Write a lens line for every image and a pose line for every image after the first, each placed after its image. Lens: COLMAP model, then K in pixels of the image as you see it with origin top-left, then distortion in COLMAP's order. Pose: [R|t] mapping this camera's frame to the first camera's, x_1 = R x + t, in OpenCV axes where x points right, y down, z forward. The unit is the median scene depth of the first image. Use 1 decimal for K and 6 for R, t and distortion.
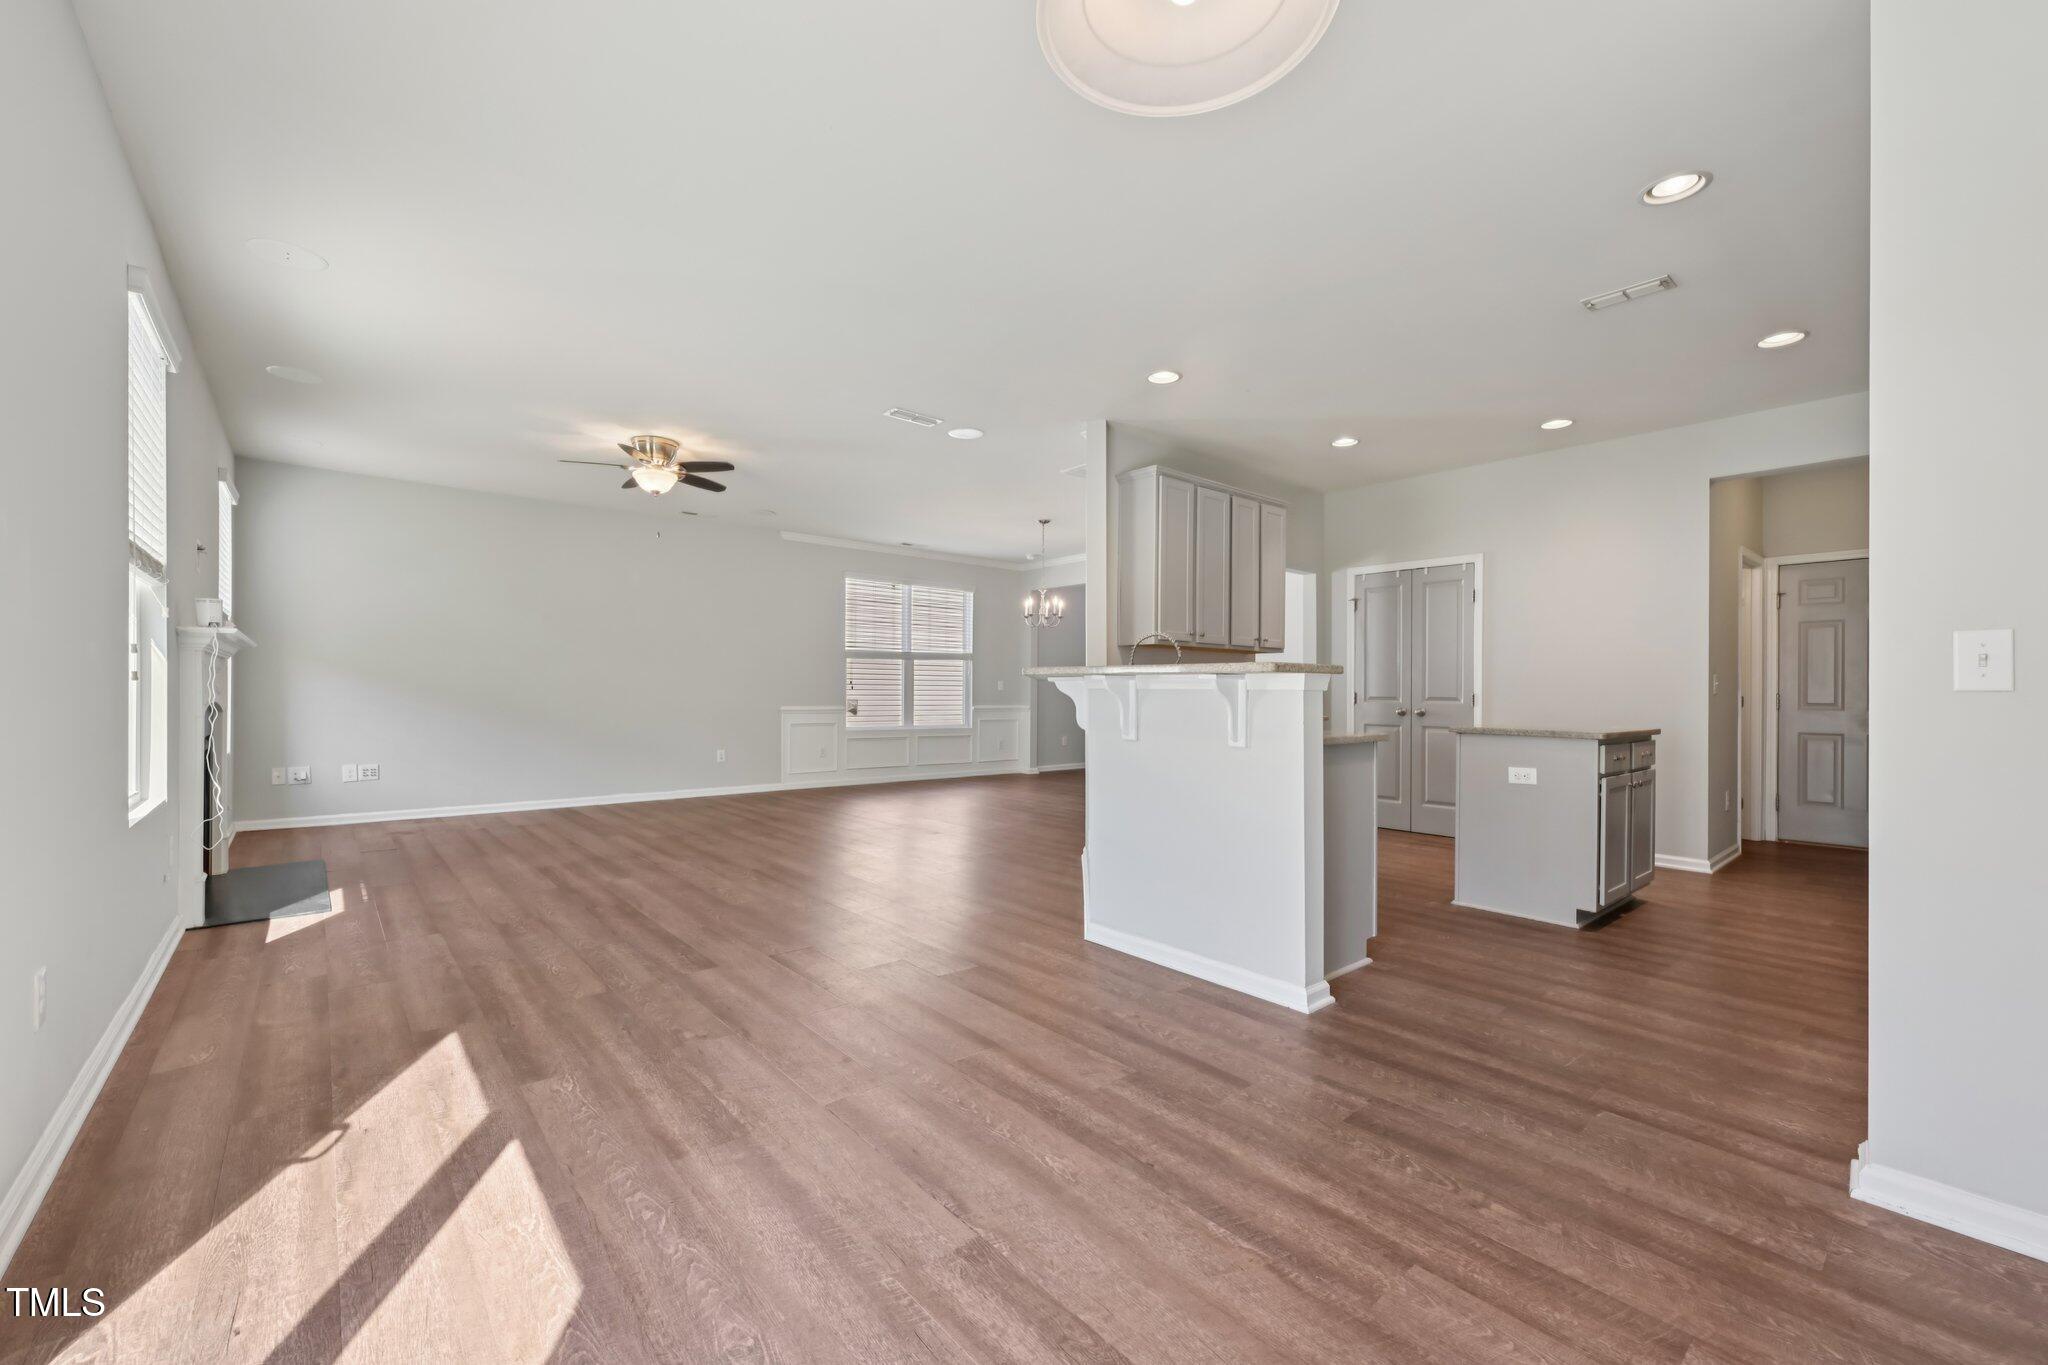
lens RADIAL K [[822.2, 0, 1014.6], [0, 822.2, 676.7], [0, 0, 1]] dist [-0.000094, 0.000443]
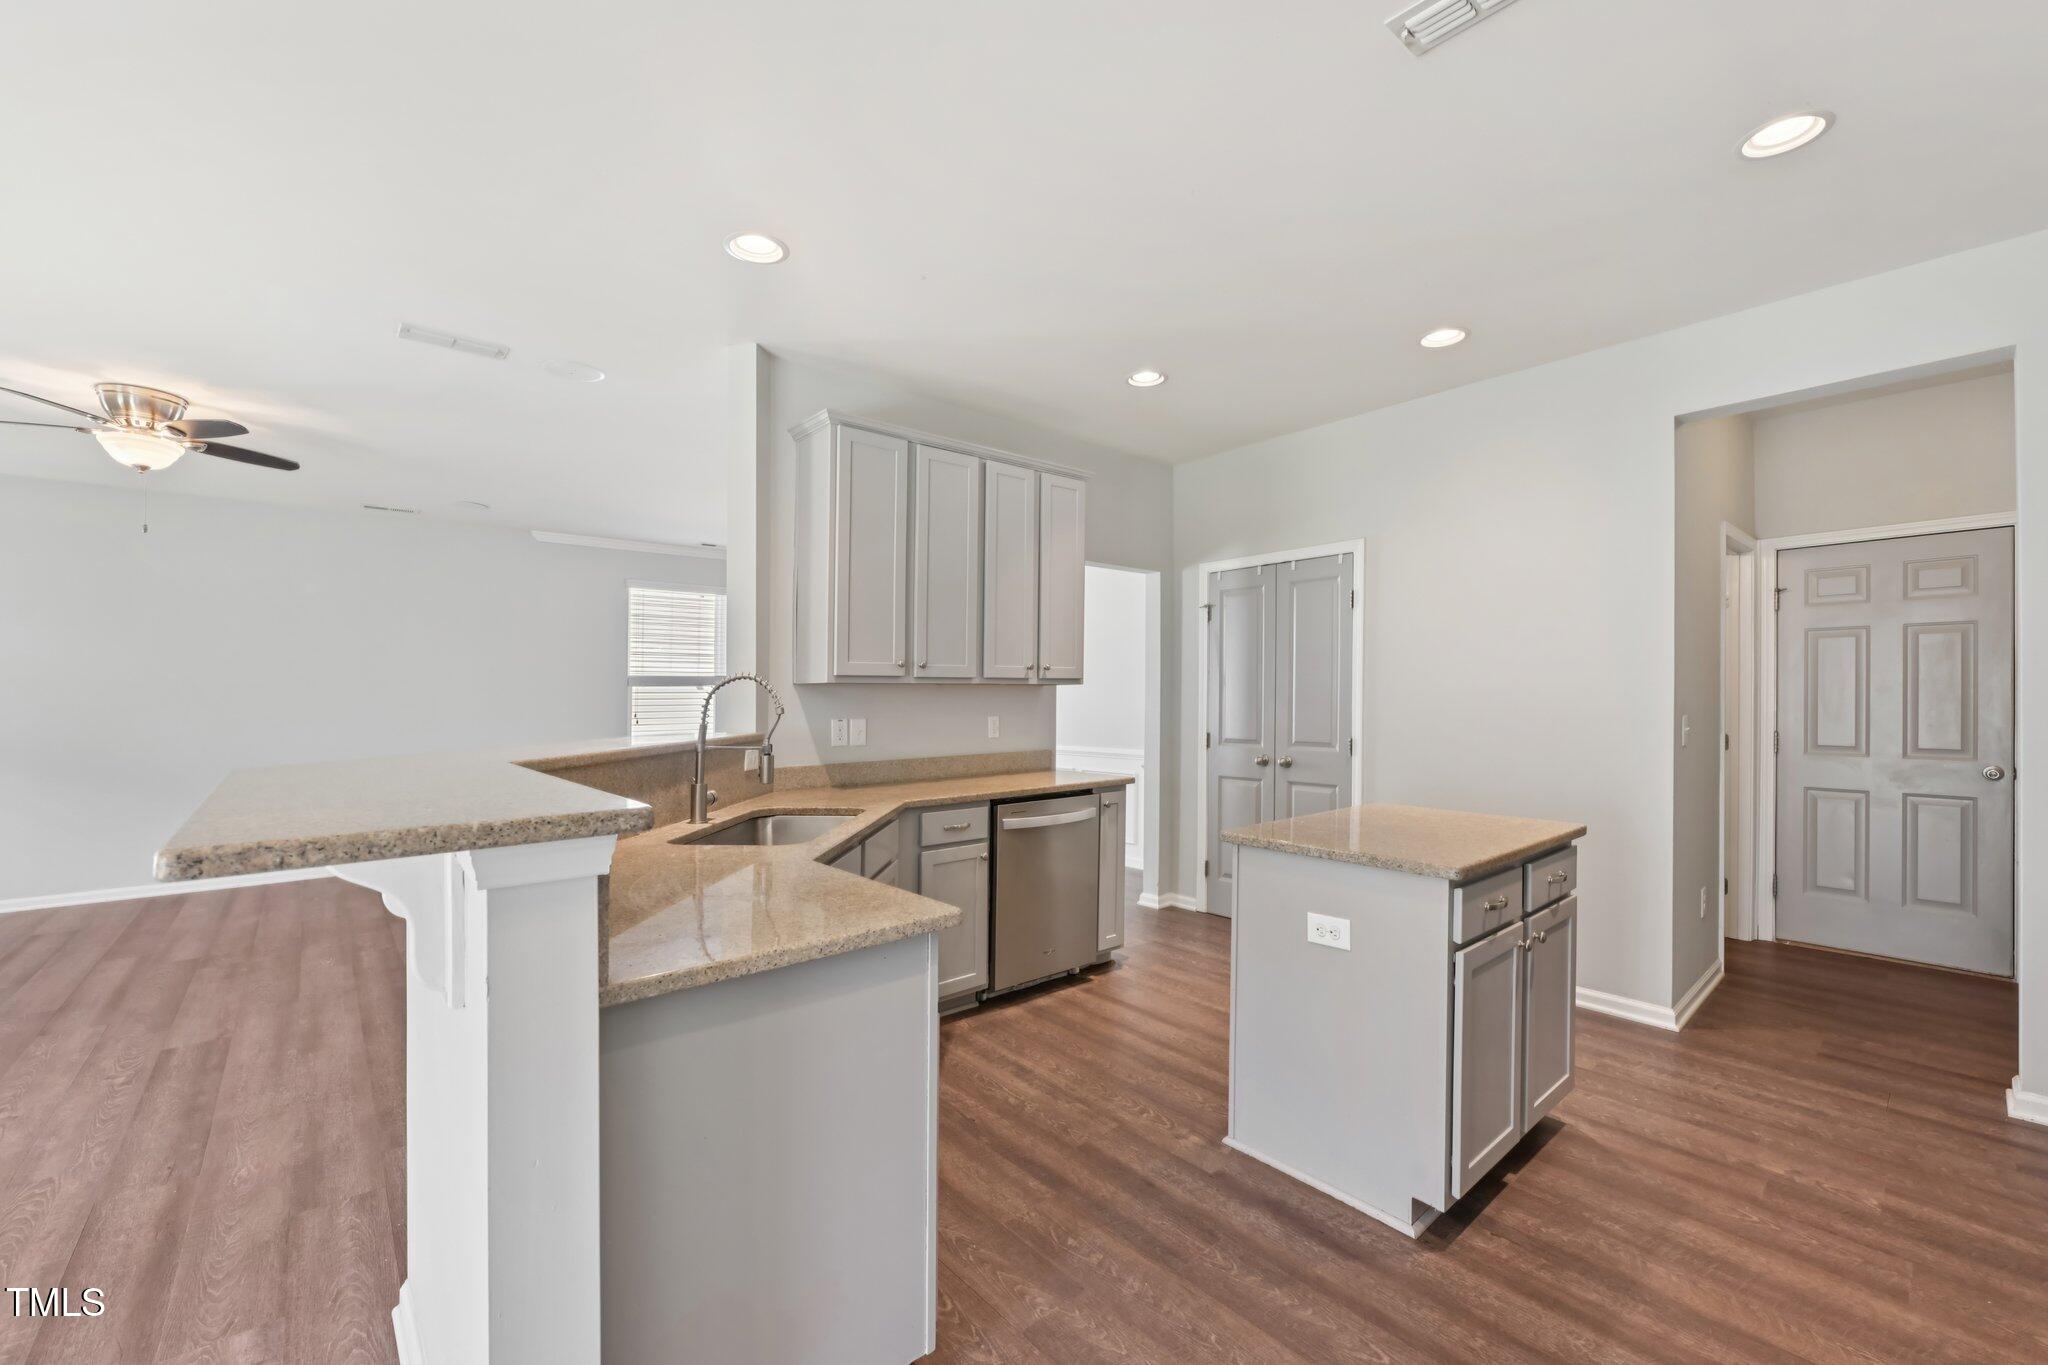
lens RADIAL K [[822.2, 0, 1016.2], [0, 822.2, 697.1], [0, 0, 1]] dist [-0.000094, 0.000443]
pose [[0.999798, -0.017699, 0.009508, 0.312470], [0.017518, 0.999671, 0.018715, -0.038926], [-0.009836, -0.018545, 0.999780, 0.348384]]
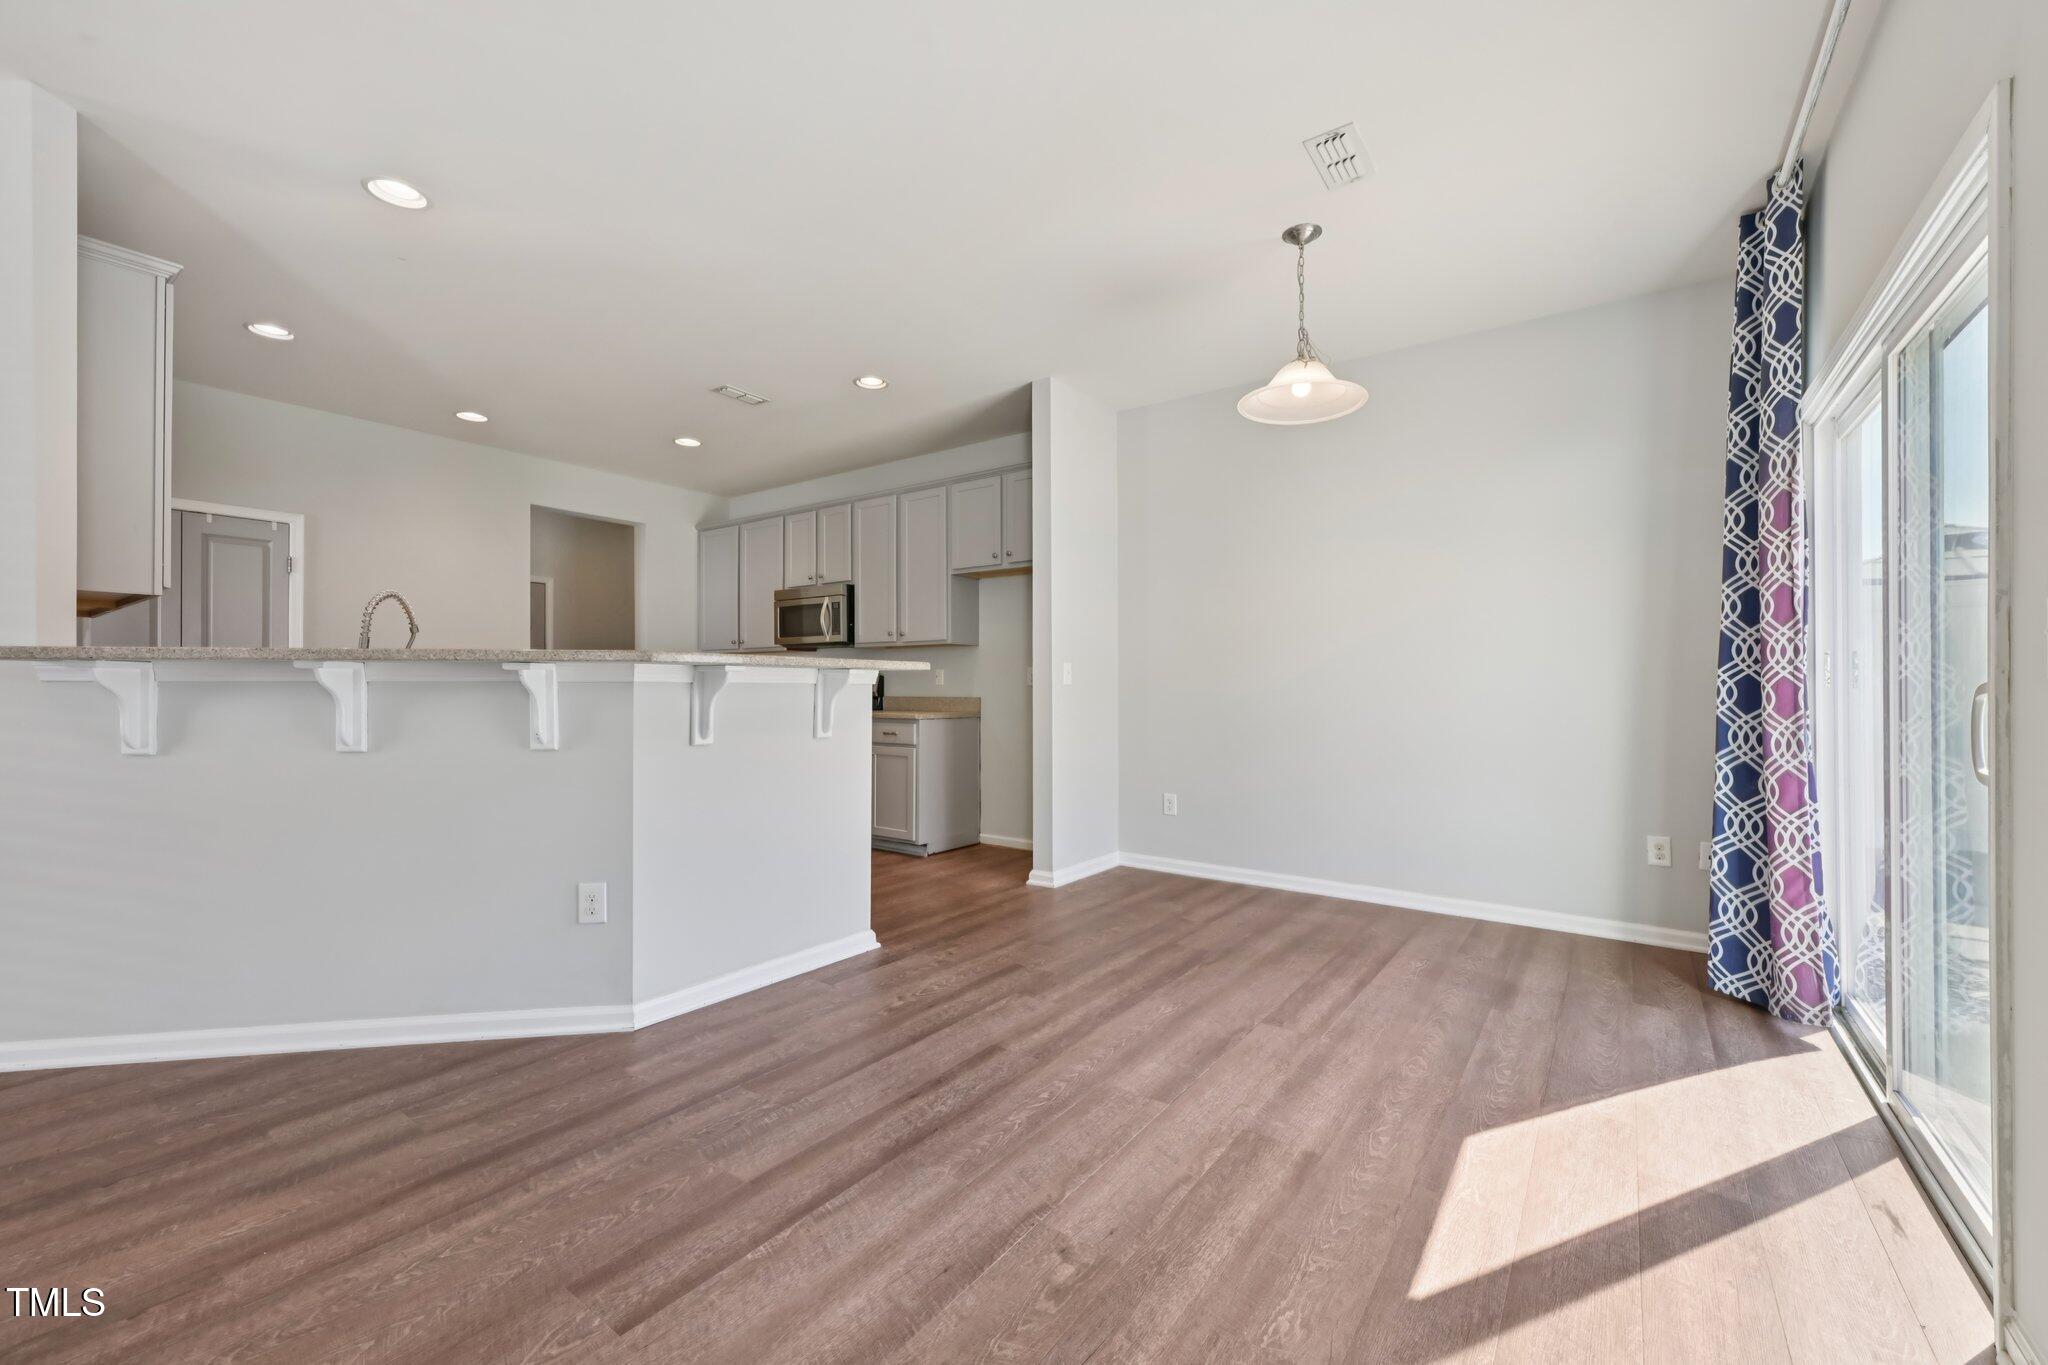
lens RADIAL K [[822.2, 0, 1018.6], [0, 822.2, 682.0], [0, 0, 1]] dist [-0.000094, 0.000443]
pose [[-0.229552, 0.002669, 0.973293, -0.478092], [-0.020714, 0.999756, -0.007627, 0.009906], [-0.973076, -0.021912, -0.229441, 0.584879]]
